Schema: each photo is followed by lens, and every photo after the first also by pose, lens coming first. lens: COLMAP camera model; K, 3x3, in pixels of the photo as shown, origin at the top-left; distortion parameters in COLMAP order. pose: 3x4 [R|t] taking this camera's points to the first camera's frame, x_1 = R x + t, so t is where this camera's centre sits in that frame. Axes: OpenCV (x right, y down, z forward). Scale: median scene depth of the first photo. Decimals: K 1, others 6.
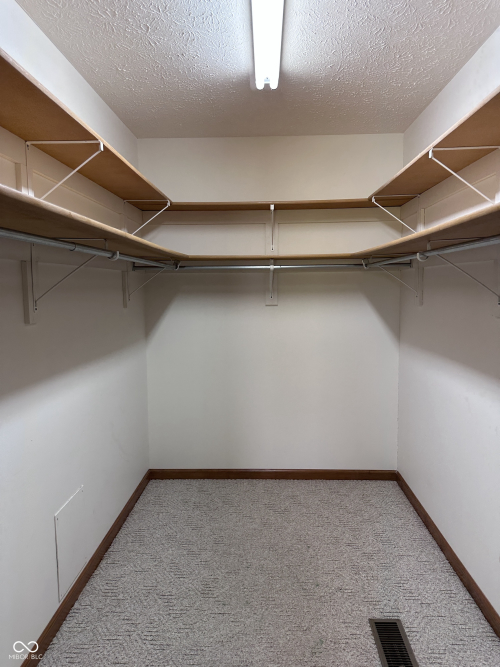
lens RADIAL K [[467.6, 0, 246.6], [0, 467.6, 330.3], [0, 0, 1]] dist [0.058098, -0.034142]
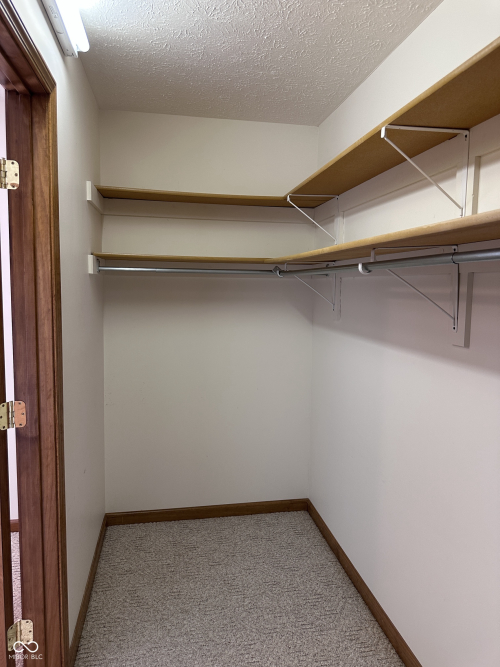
lens RADIAL K [[467.6, 0, 246.2], [0, 467.6, 328.7], [0, 0, 1]] dist [0.058098, -0.034142]
pose [[0.975293, 0.004666, 0.220864, 0.001545], [-0.002661, 0.999953, -0.009371, -0.025917], [-0.220897, 0.008552, 0.975260, 0.166883]]
